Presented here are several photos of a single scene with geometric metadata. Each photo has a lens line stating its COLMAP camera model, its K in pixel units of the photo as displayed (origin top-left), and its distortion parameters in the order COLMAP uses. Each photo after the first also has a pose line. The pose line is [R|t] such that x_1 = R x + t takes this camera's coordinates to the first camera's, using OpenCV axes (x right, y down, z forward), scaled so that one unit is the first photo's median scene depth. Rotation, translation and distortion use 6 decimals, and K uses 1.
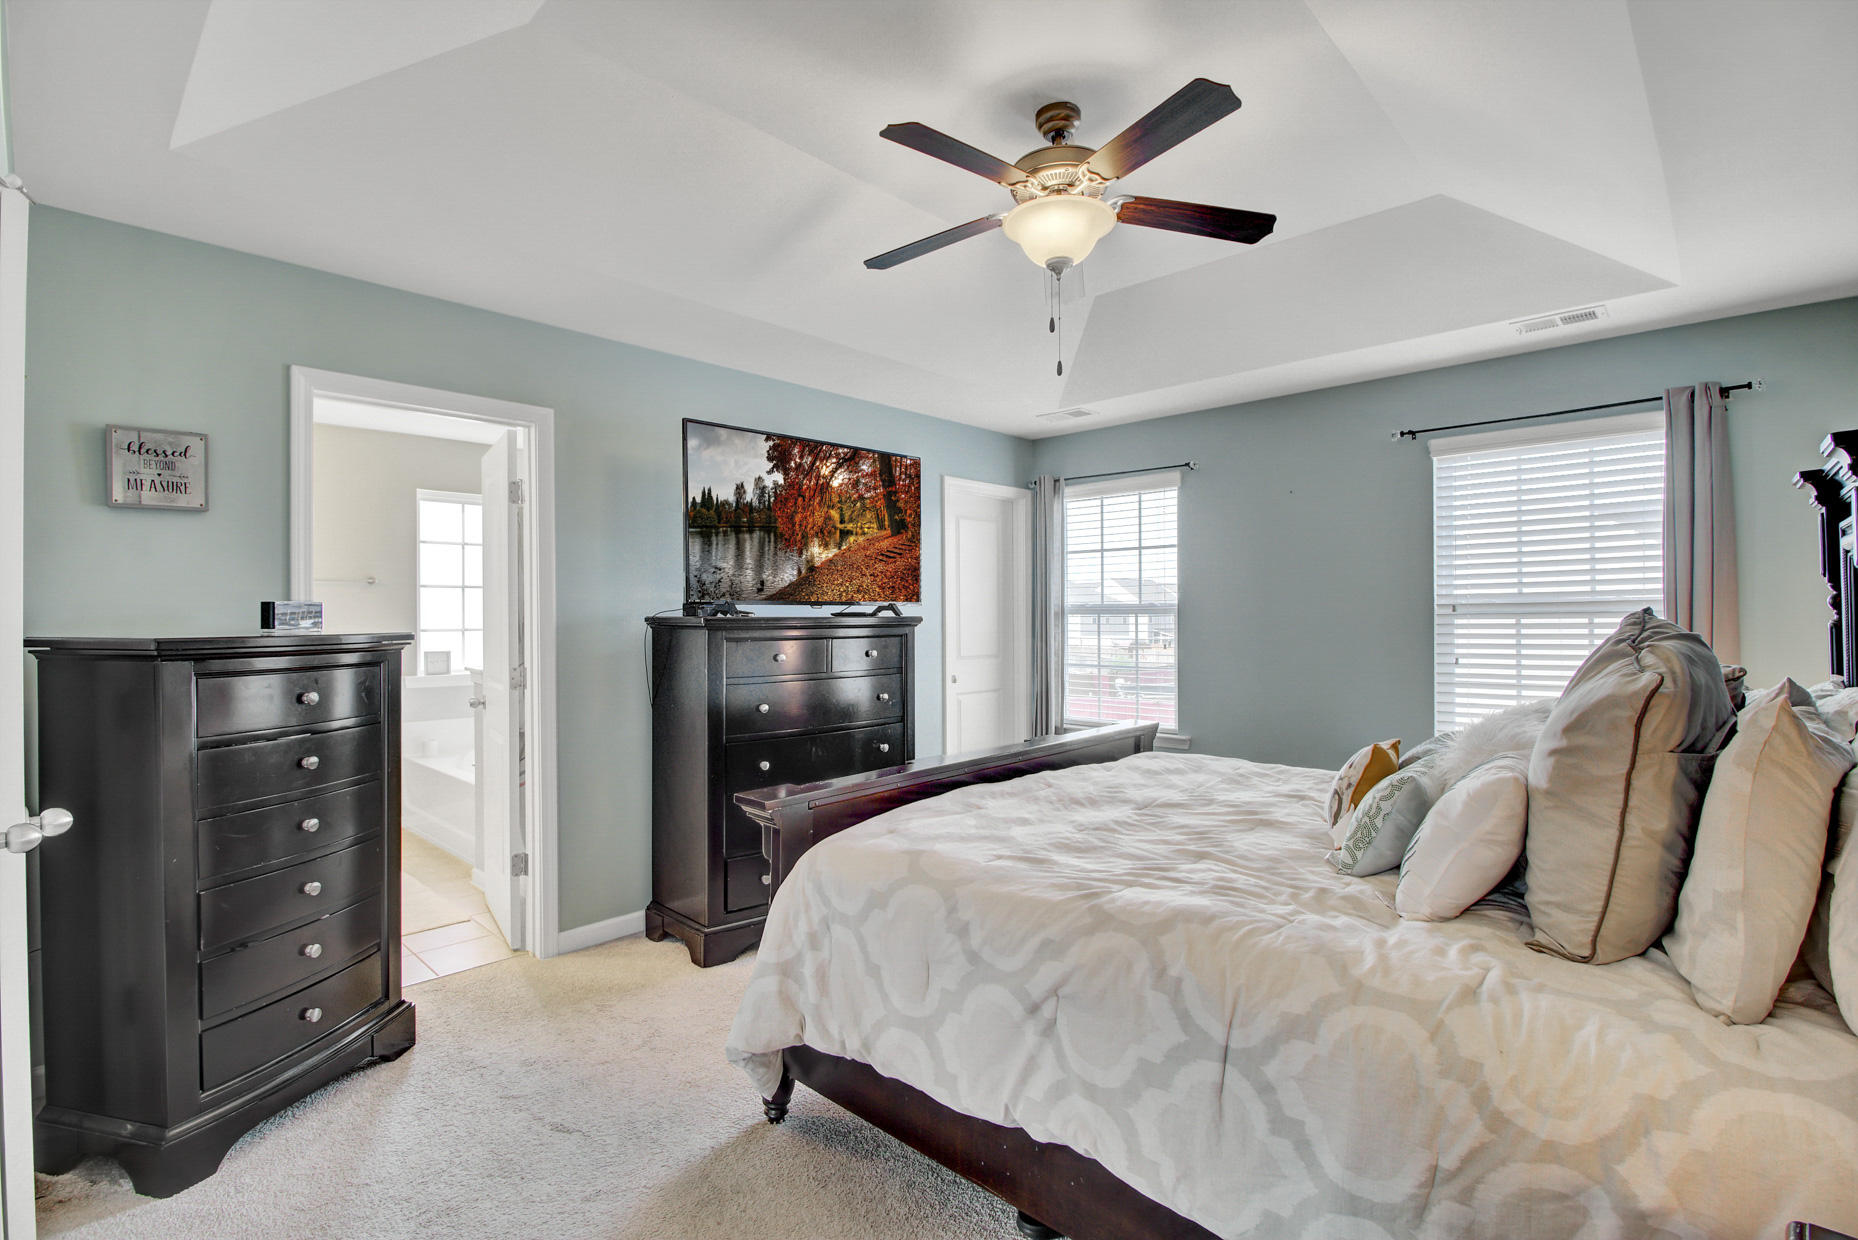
lens RADIAL K [[854.9, 0, 926.1], [0, 854.9, 620.8], [0, 0, 1]] dist [-0.031440, -0.004718]
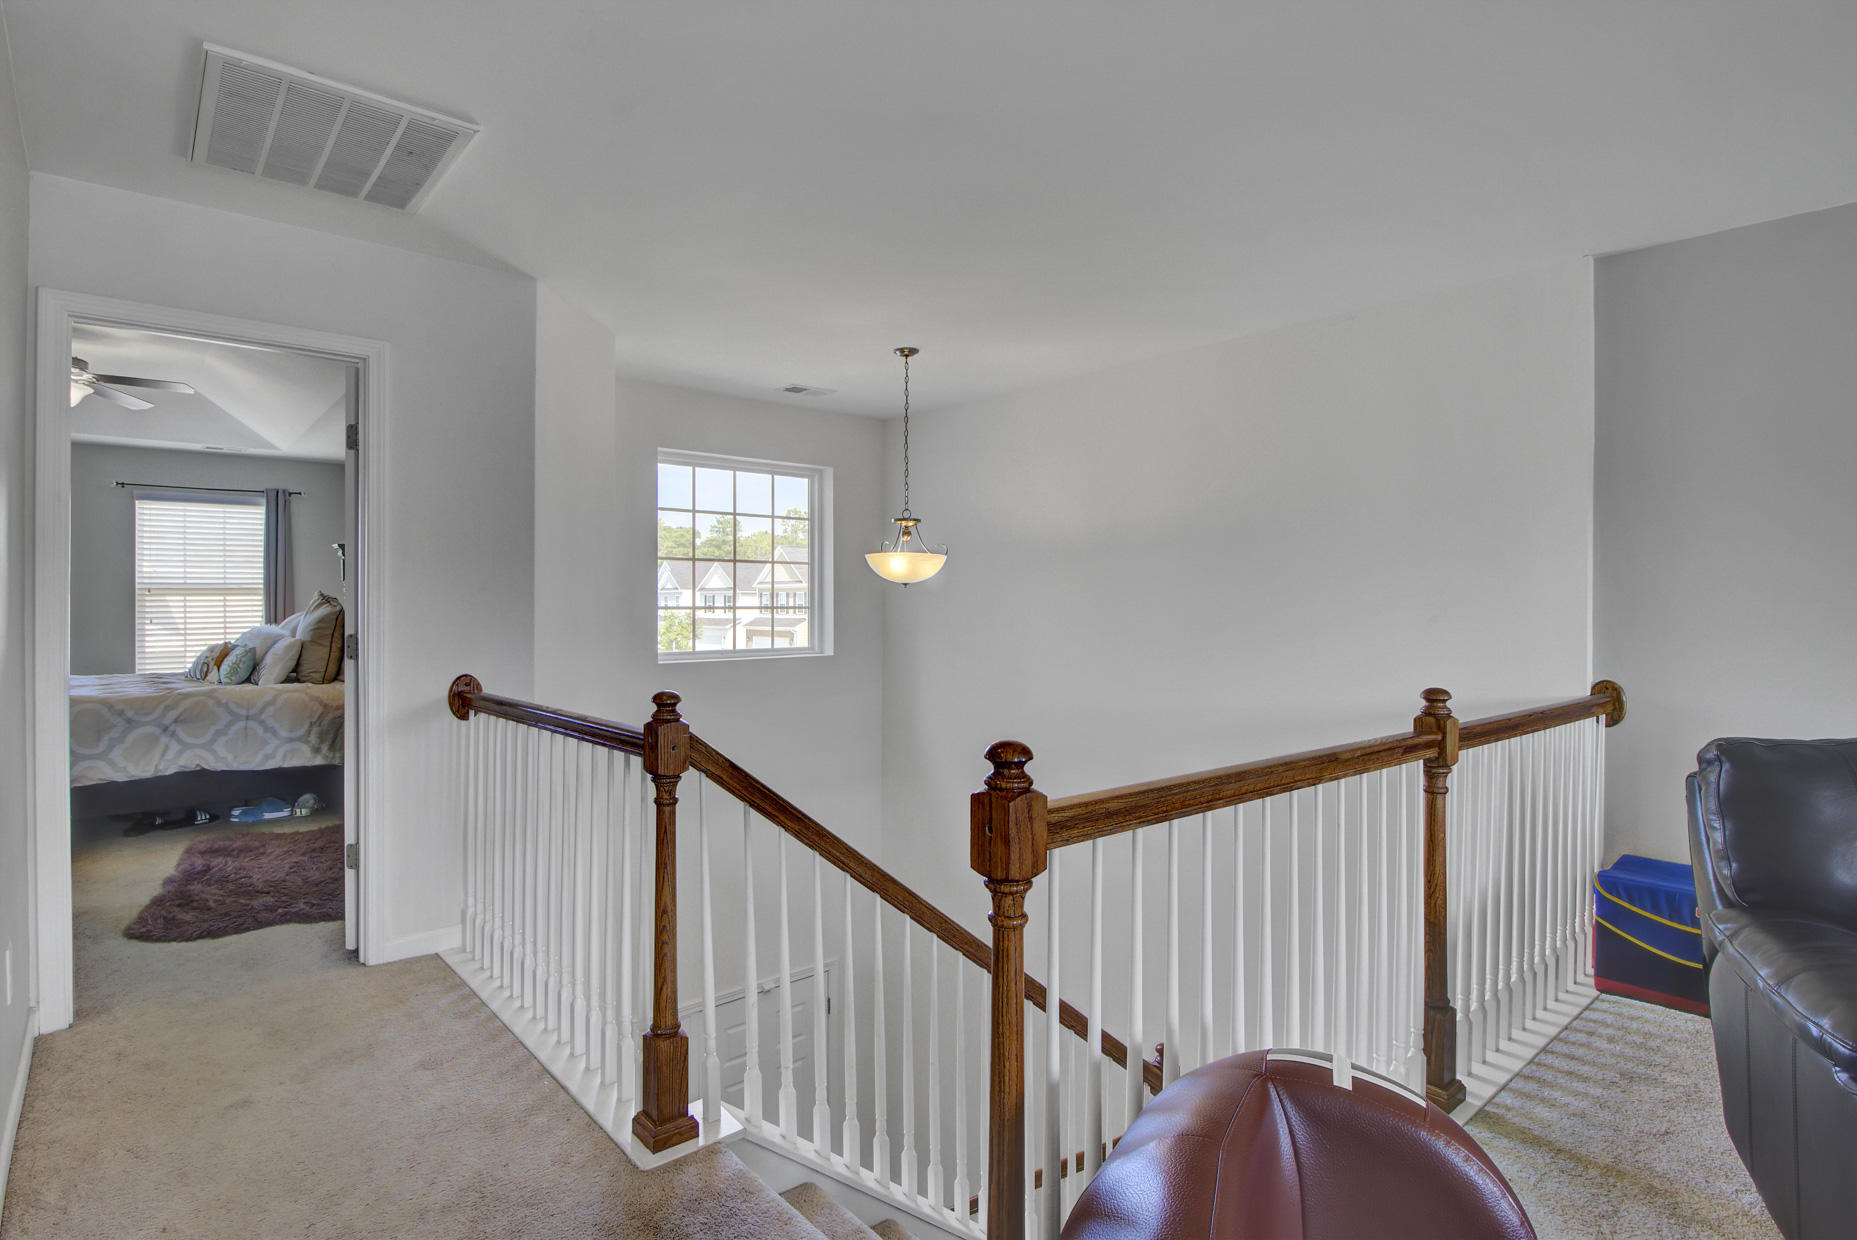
lens RADIAL K [[942.1, 0, 924.7], [0, 942.1, 608.3], [0, 0, 1]] dist [-0.004030, -0.002368]
pose [[0.087320, -0.004293, 0.996171, -3.069894], [0.000396, 0.999991, 0.004275, 0.037579], [-0.996180, 0.000021, 0.087321, -2.008311]]
